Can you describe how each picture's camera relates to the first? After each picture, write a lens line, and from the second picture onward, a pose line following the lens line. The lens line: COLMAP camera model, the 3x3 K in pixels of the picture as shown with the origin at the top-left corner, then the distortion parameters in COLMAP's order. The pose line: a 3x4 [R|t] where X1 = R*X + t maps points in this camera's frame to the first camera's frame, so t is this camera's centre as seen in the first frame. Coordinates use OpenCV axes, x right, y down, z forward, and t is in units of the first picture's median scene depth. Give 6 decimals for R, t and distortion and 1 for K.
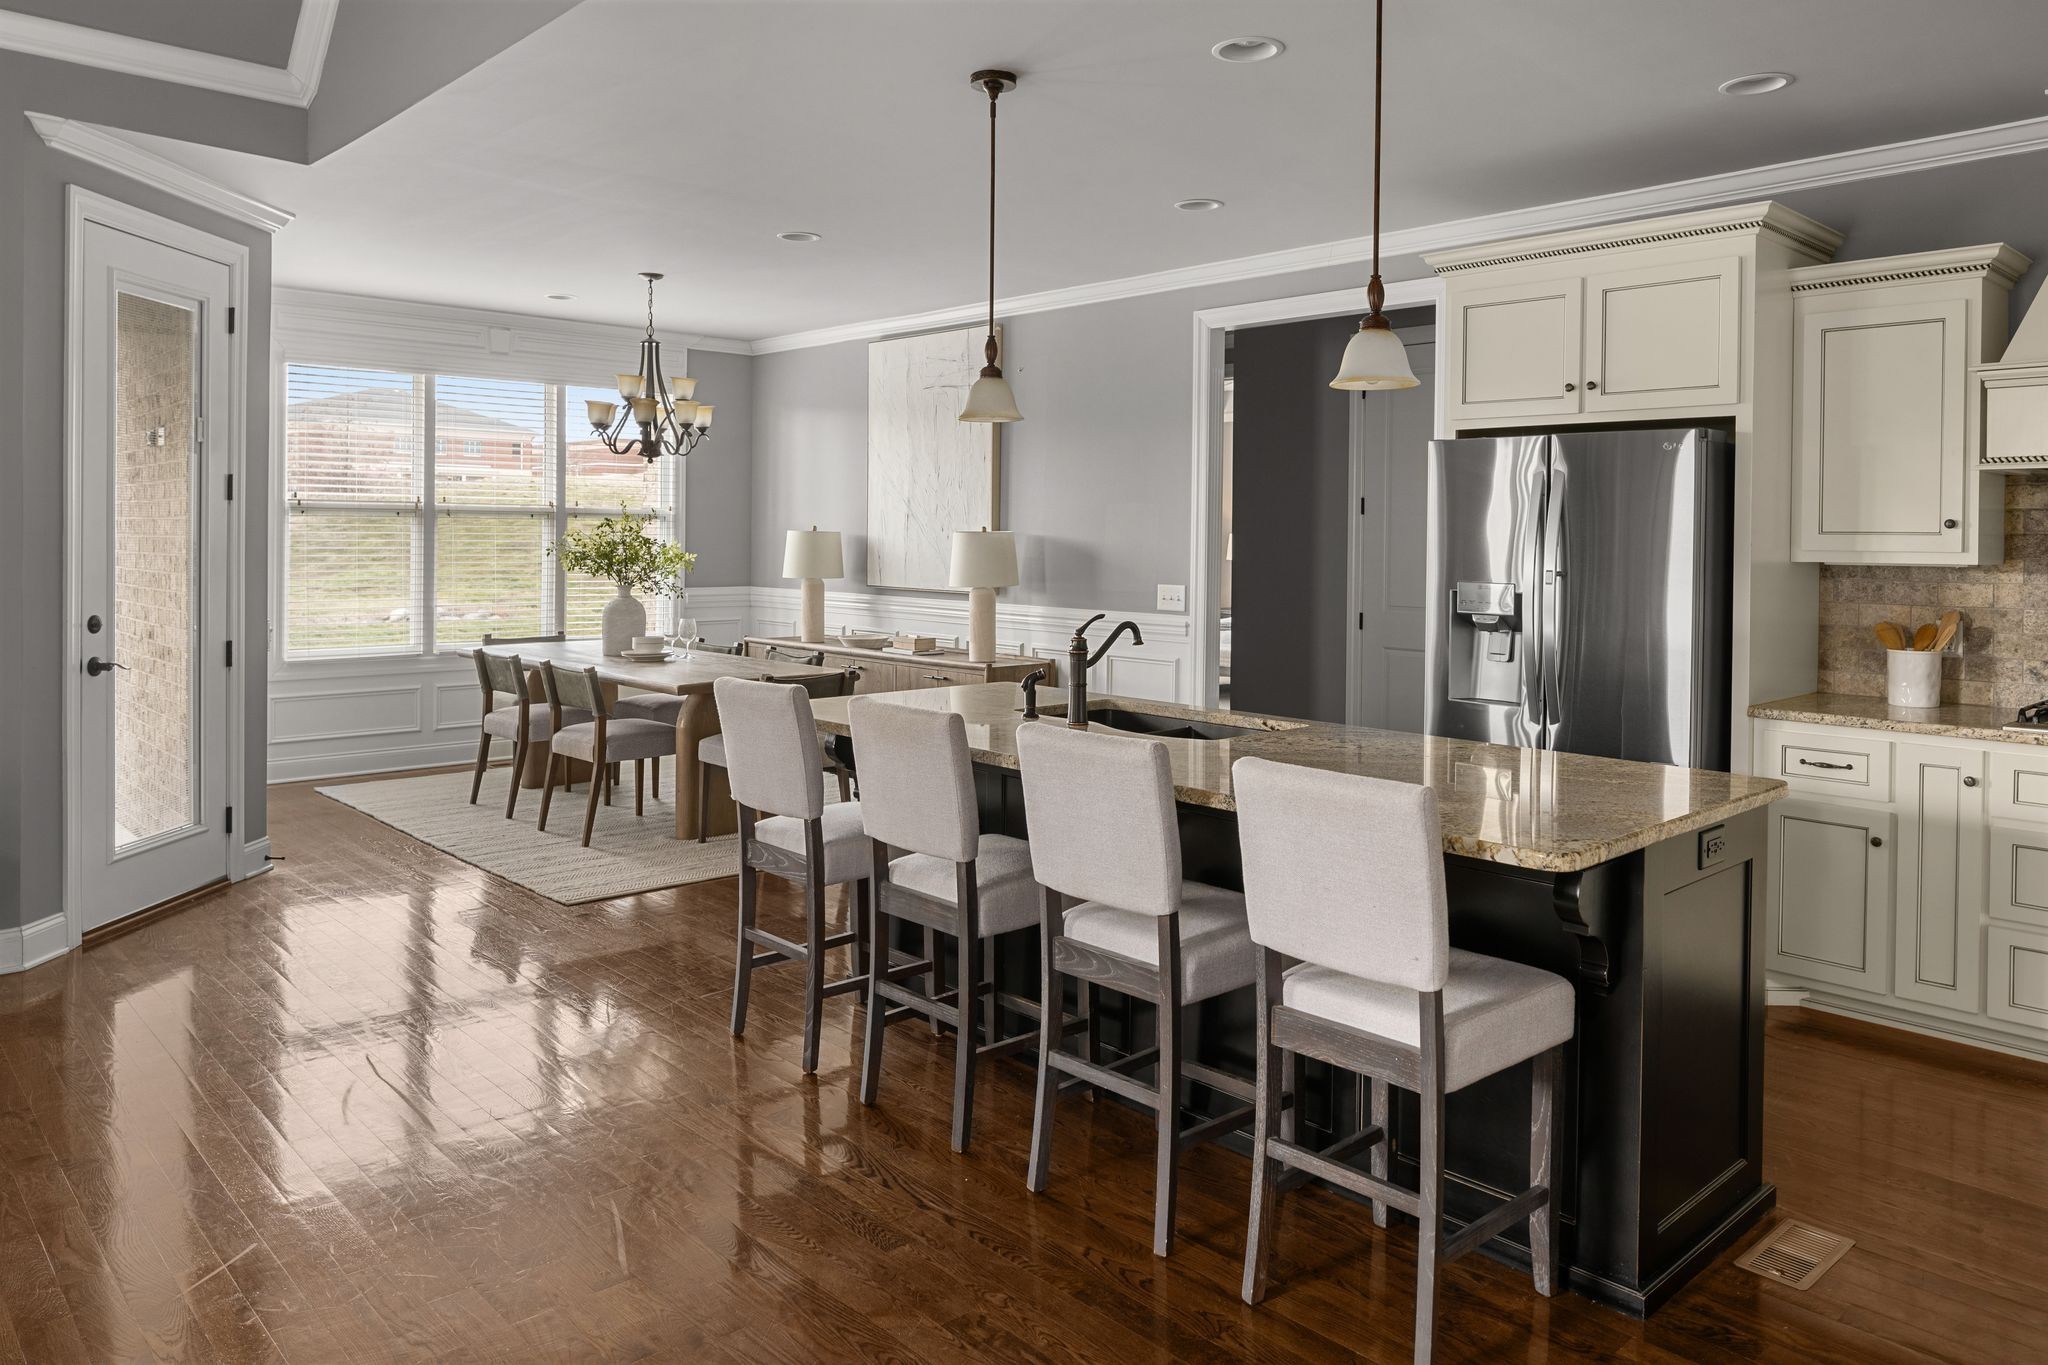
lens RADIAL K [[1385.9, 0, 1016.6], [0, 1385.9, 543.6], [0, 0, 1]] dist [-0.009347, 0.000887]
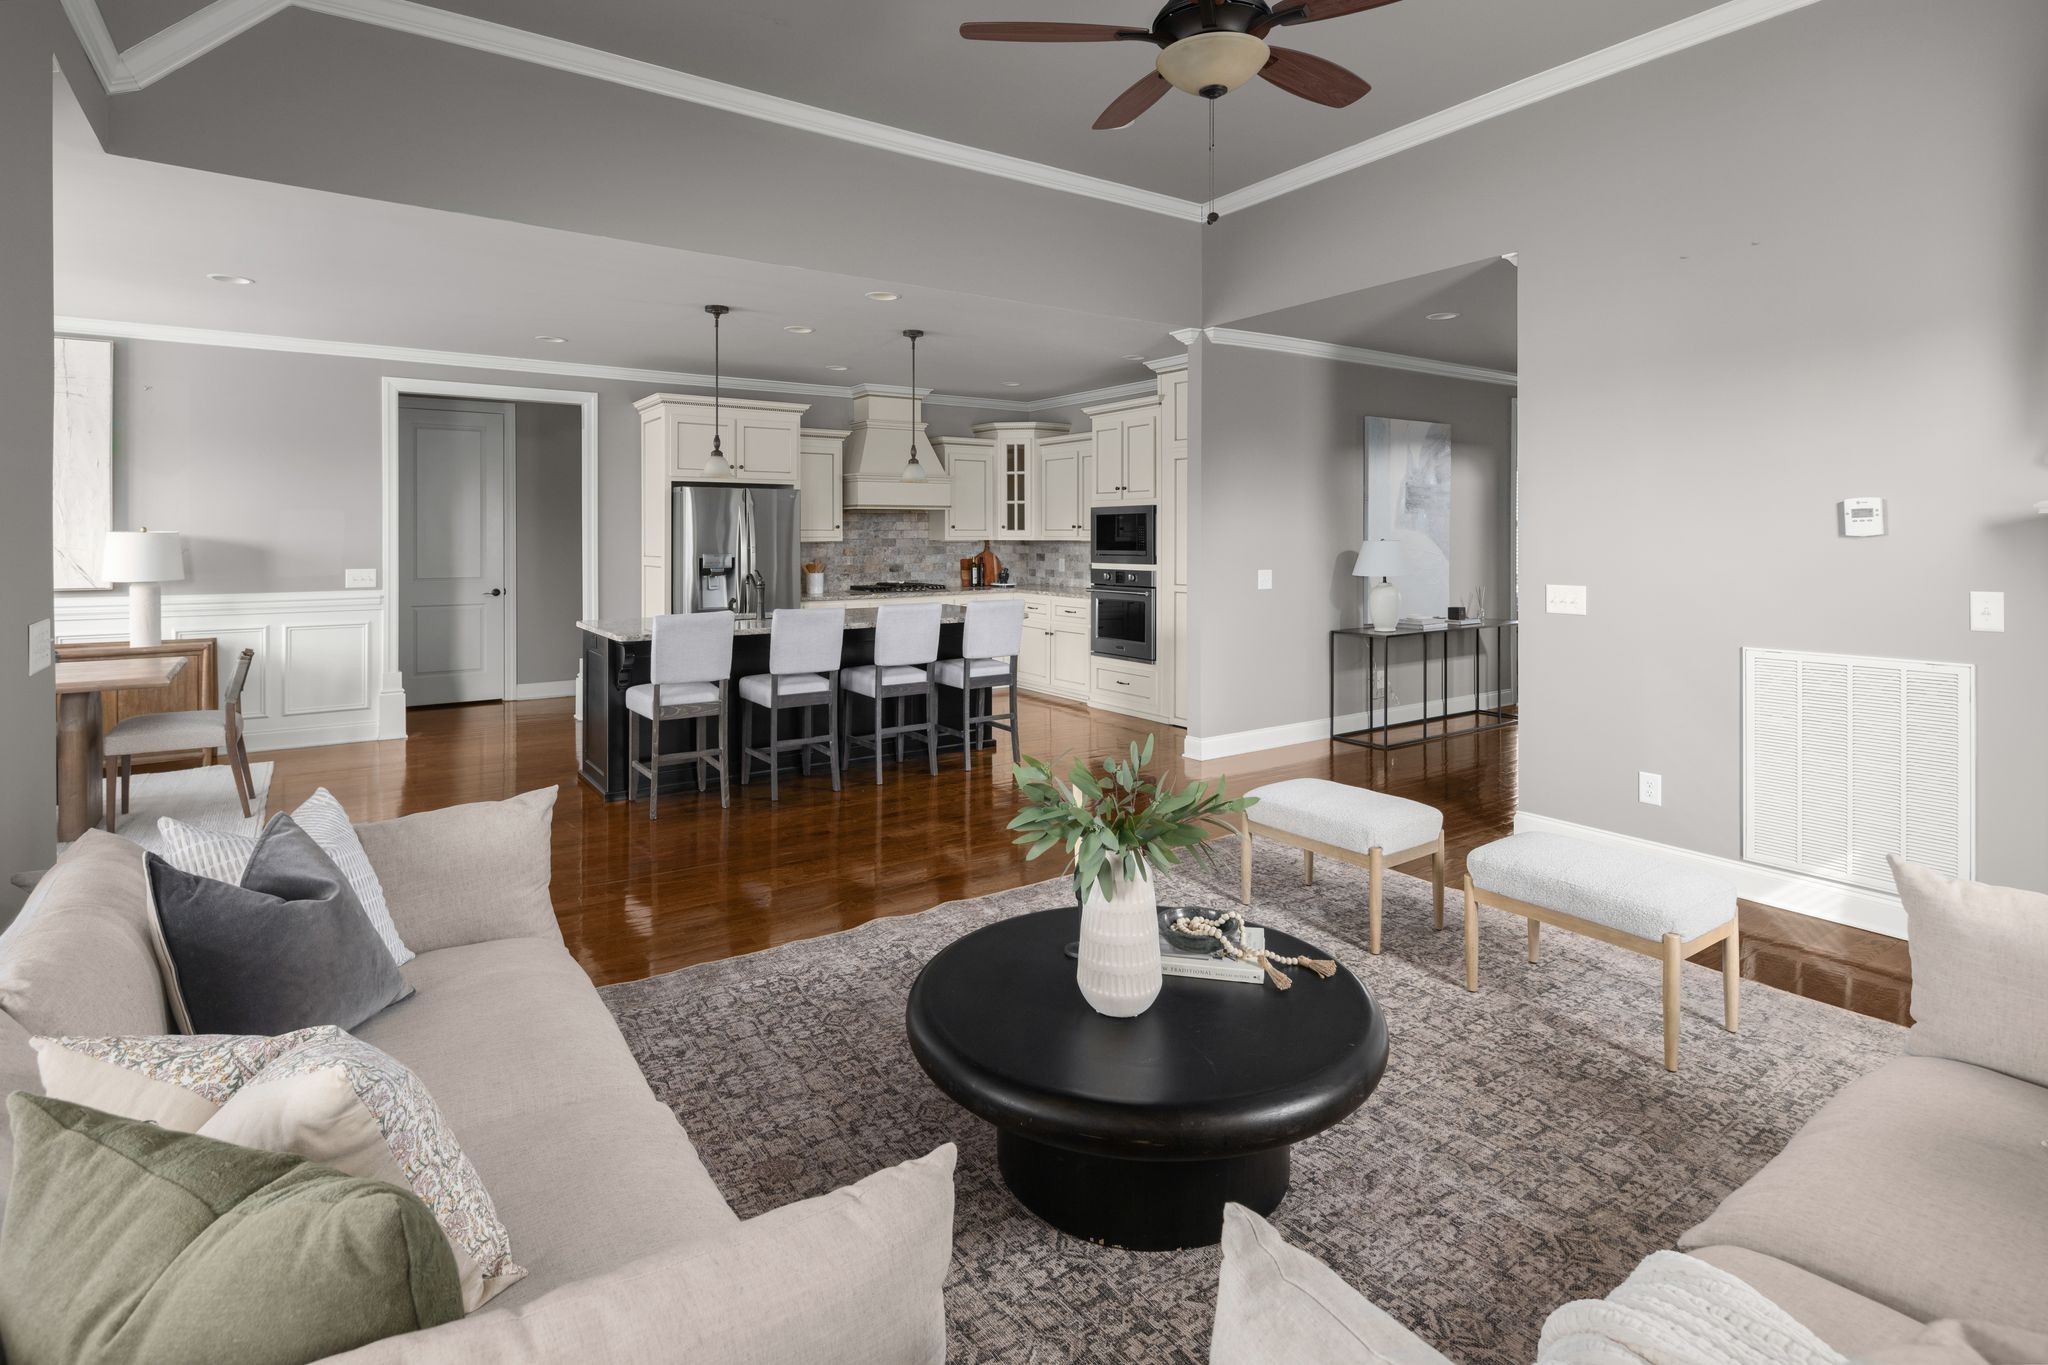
lens RADIAL K [[1010.4, 0, 1030.9], [0, 1010.4, 537.9], [0, 0, 1]] dist [0.002103, 0.000373]
pose [[0.130991, -0.013043, 0.991298, -1.139162], [0.008584, 0.999891, 0.012022, -0.011242], [-0.991346, 0.006935, 0.131089, 0.286782]]
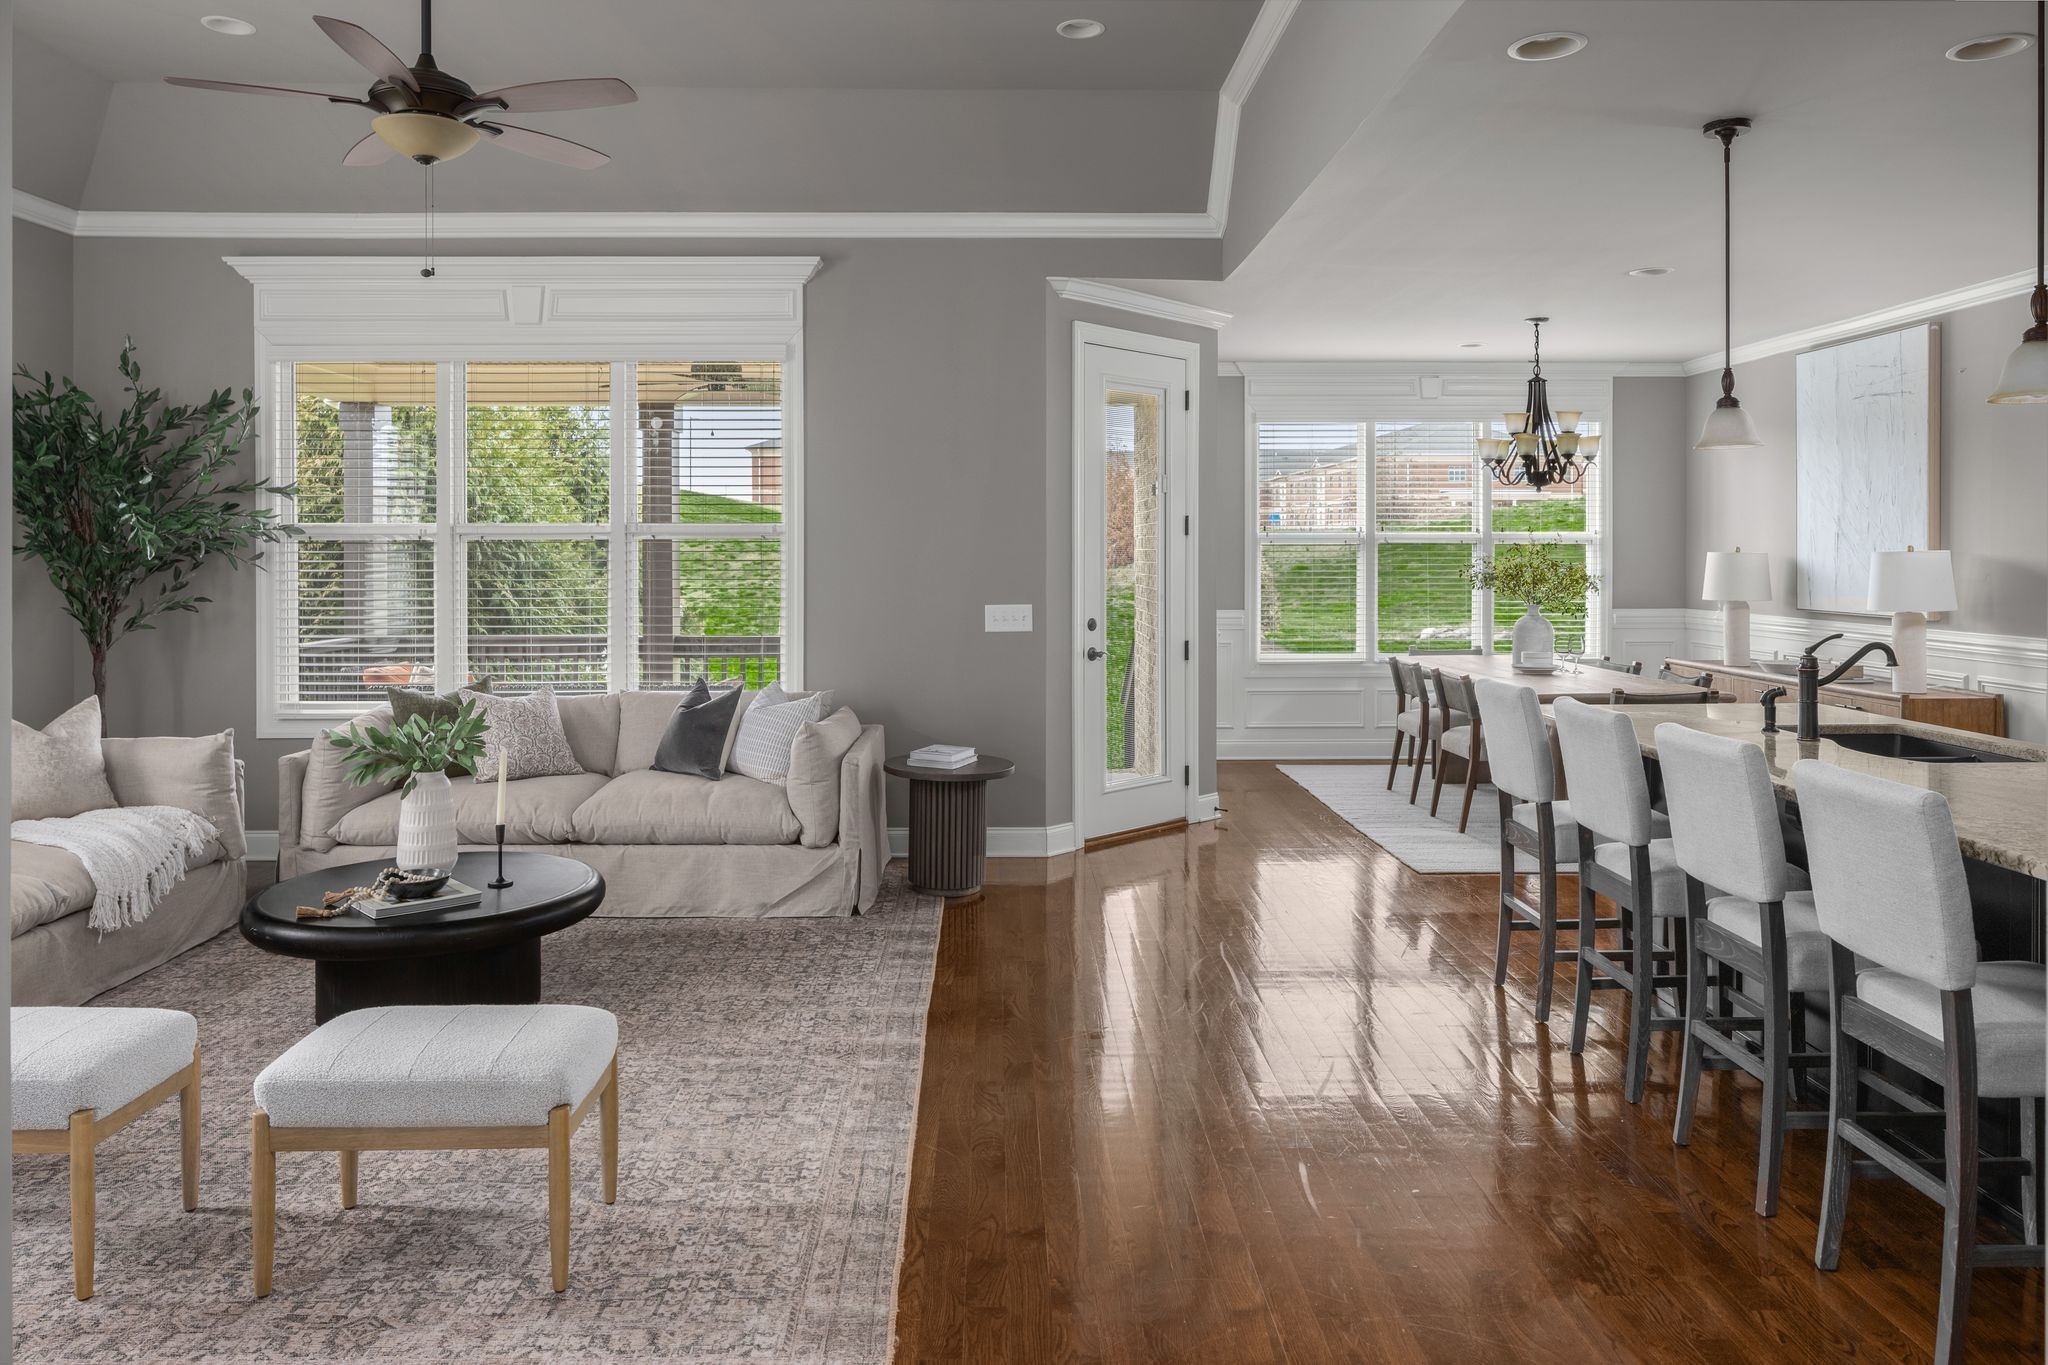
lens RADIAL K [[1385.9, 0, 1016.6], [0, 1385.9, 543.6], [0, 0, 1]] dist [-0.009347, 0.000887]
pose [[0.745216, -0.015704, -0.666638, 0.229126], [0.004540, 0.999819, -0.018478, 0.000901], [0.666807, 0.010744, 0.745153, -0.121333]]
